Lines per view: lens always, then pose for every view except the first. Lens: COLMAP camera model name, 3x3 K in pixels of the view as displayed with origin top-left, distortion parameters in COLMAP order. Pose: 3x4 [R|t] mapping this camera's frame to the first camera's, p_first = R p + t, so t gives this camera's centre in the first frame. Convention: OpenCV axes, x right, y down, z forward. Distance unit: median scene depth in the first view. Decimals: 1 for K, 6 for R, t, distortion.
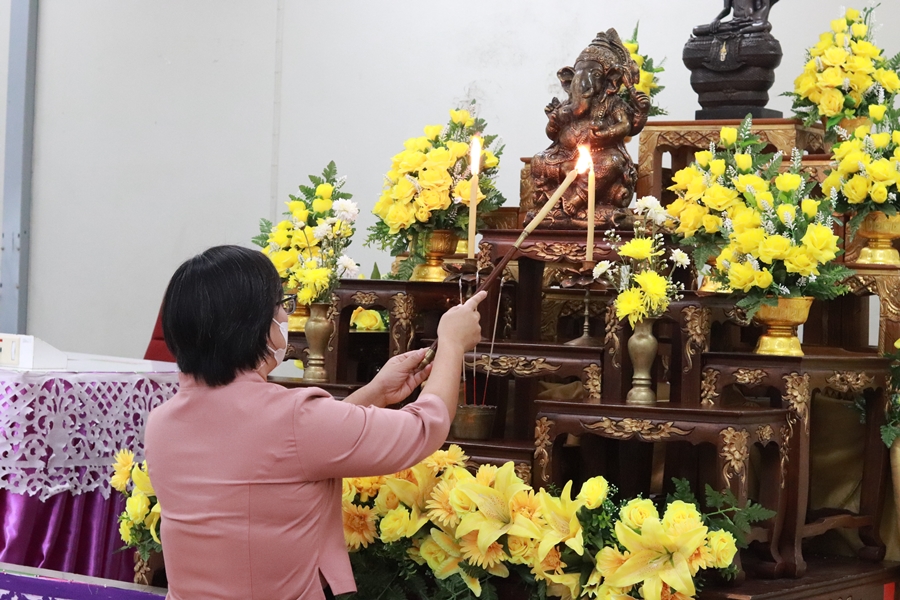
lens RADIAL K [[2127.4, 0, 450.0], [0, 2127.4, 300.0], [0, 0, 1]] dist [-0.071380, 0.114428]
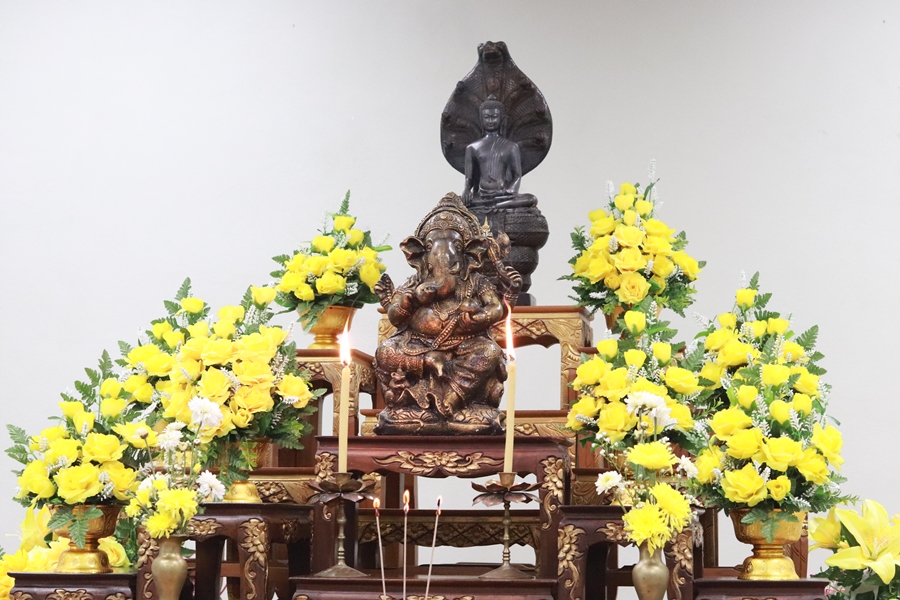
lens RADIAL K [[2127.4, 0, 450.0], [0, 2127.4, 300.0], [0, 0, 1]] dist [-0.071380, 0.114428]
pose [[0.898833, 0.017394, 0.437947, -0.290878], [0.026354, 0.995259, -0.093618, -0.008083], [-0.437499, 0.095689, 0.894113, 0.261207]]
